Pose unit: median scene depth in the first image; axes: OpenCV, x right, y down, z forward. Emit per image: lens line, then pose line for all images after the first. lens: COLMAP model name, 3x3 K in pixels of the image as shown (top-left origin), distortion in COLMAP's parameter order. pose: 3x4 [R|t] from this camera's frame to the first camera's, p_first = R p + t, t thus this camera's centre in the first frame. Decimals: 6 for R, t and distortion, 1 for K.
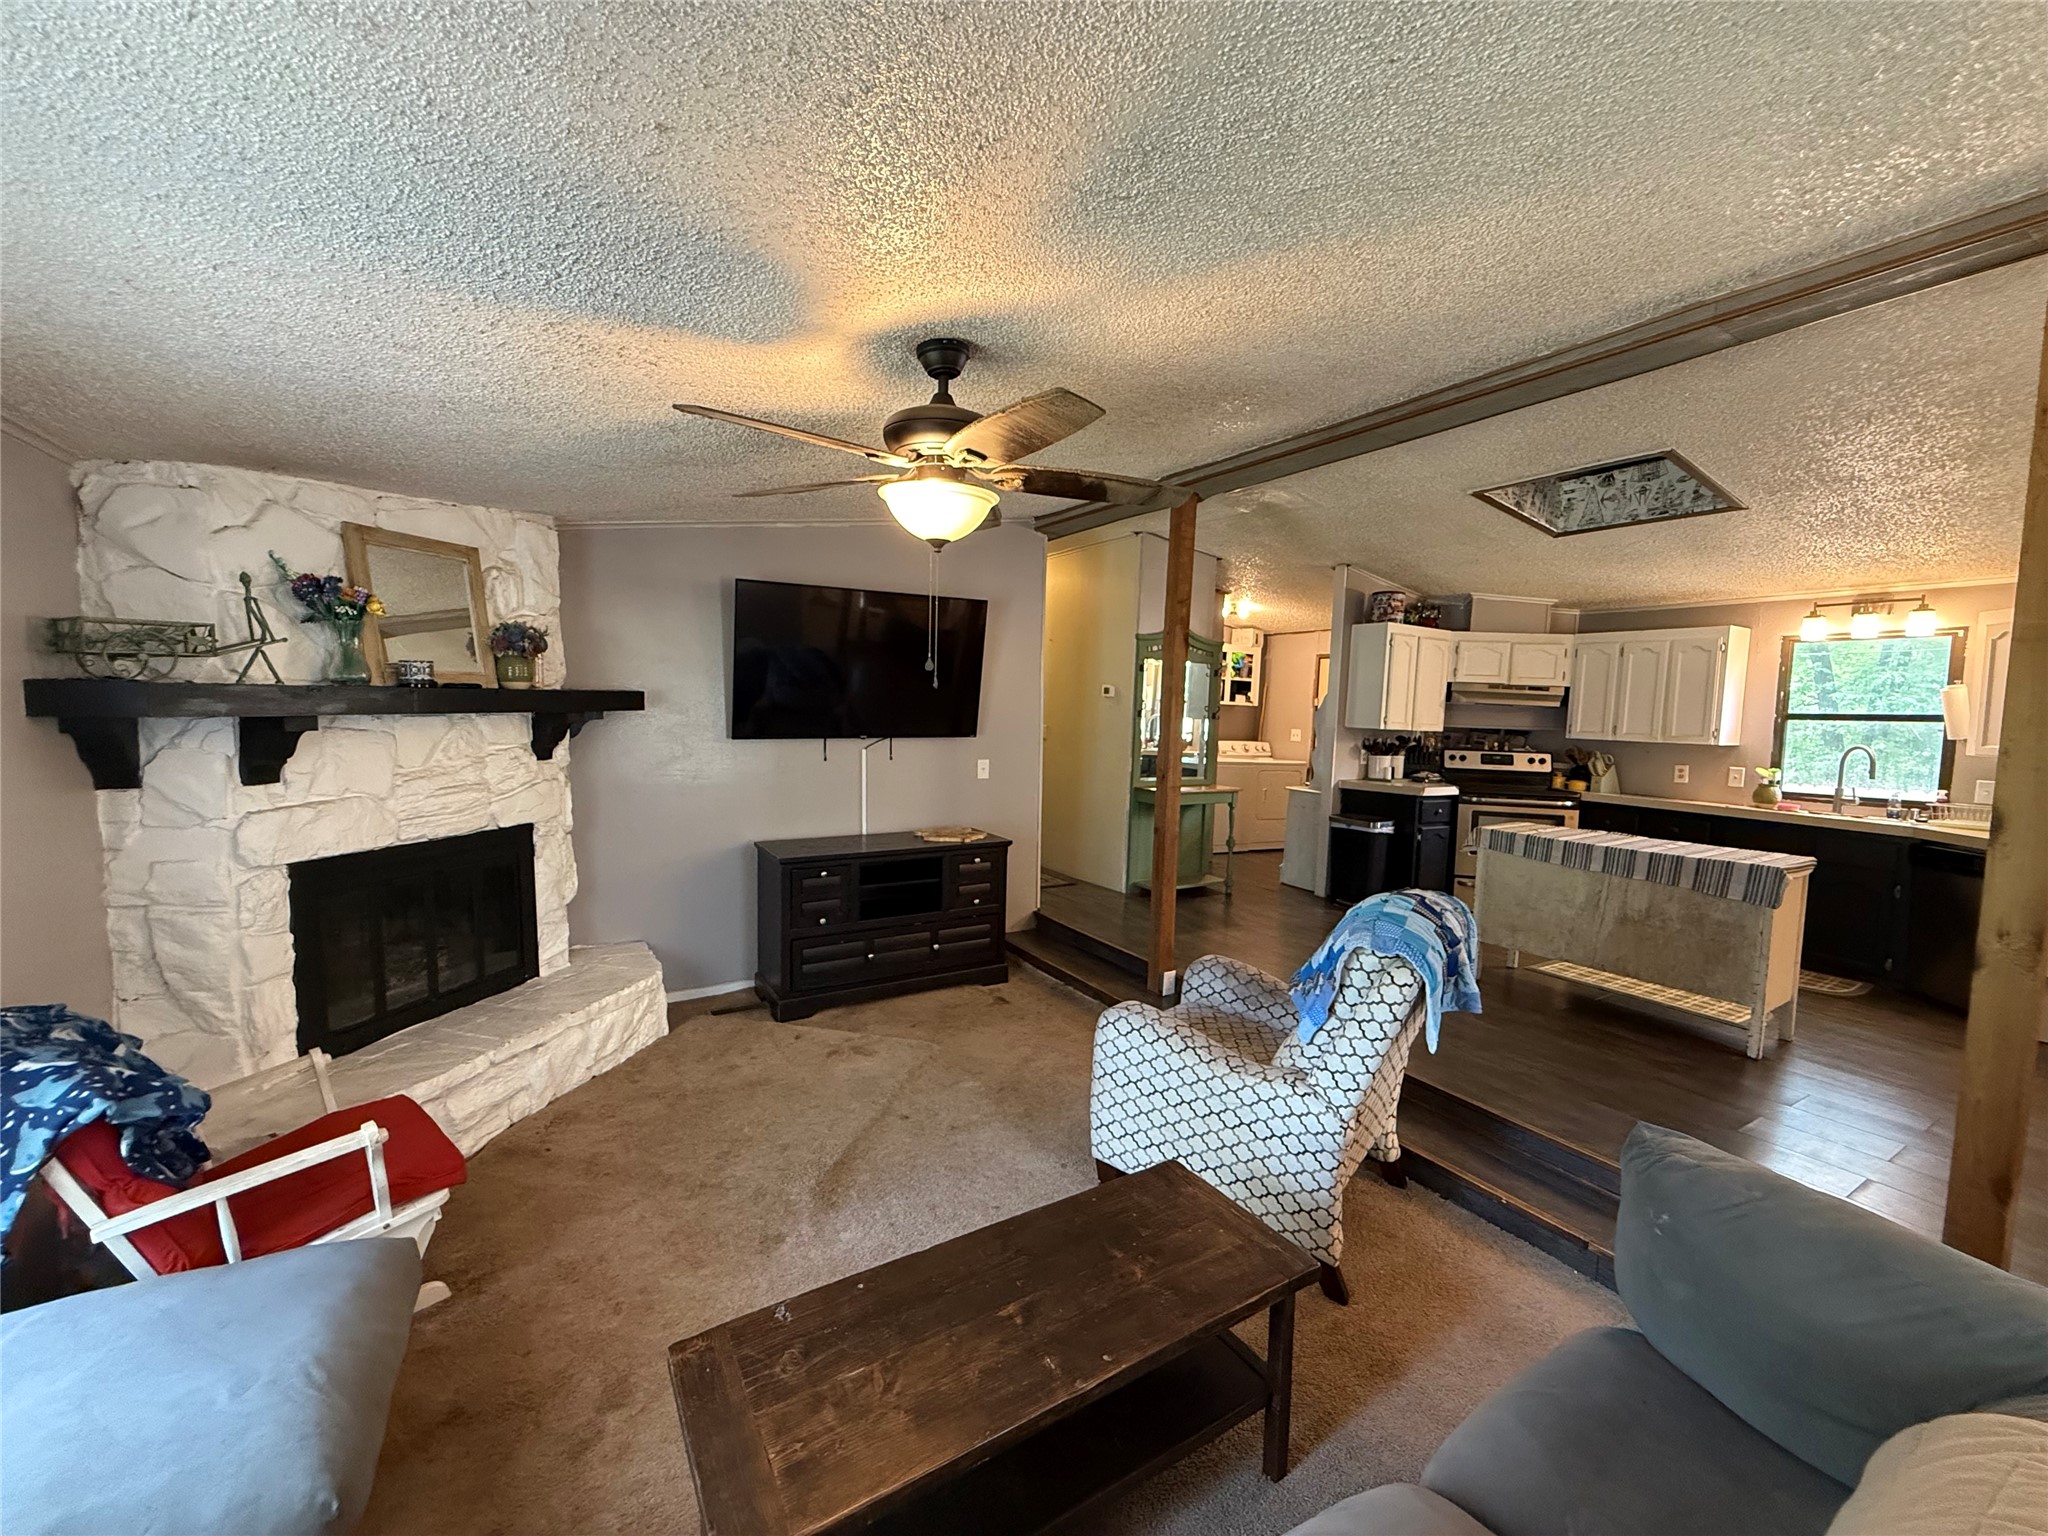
lens RADIAL K [[818.4, 0, 1021.9], [0, 818.4, 770.4], [0, 0, 1]] dist [0.001481, -0.000579]
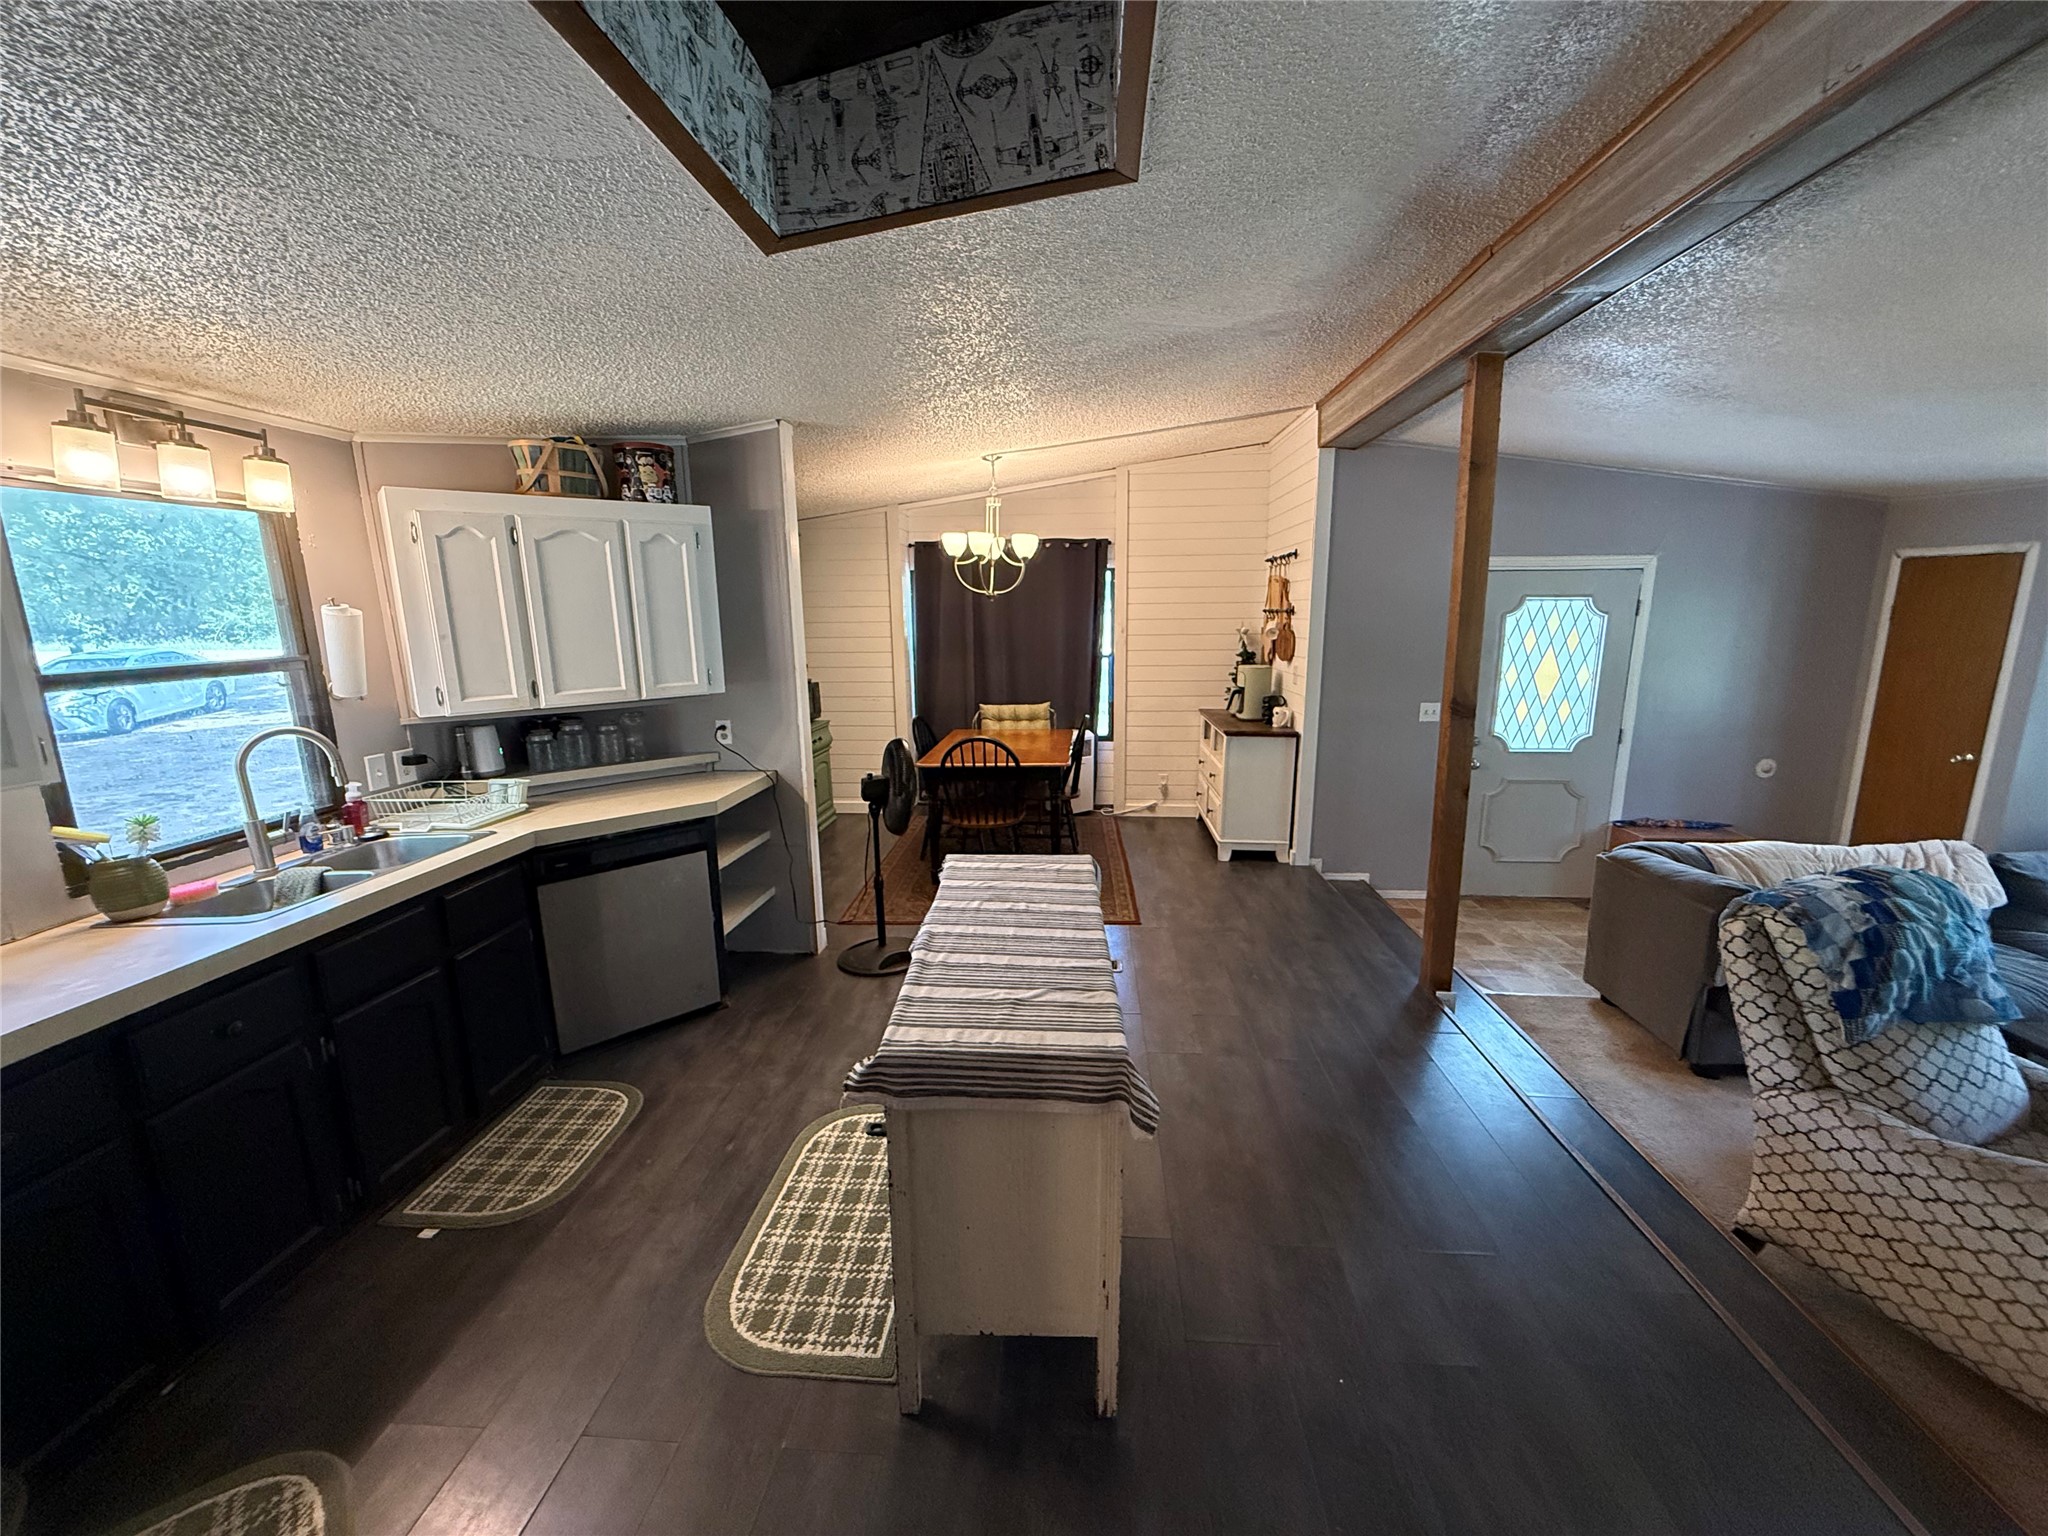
lens RADIAL K [[818.4, 0, 1021.9], [0, 818.4, 770.4], [0, 0, 1]] dist [0.001481, -0.000579]
pose [[-0.811417, -0.131778, 0.569419, 0.416921], [0.034730, 0.961658, 0.272042, -0.142074], [-0.583435, 0.240516, -0.775729, 1.280929]]
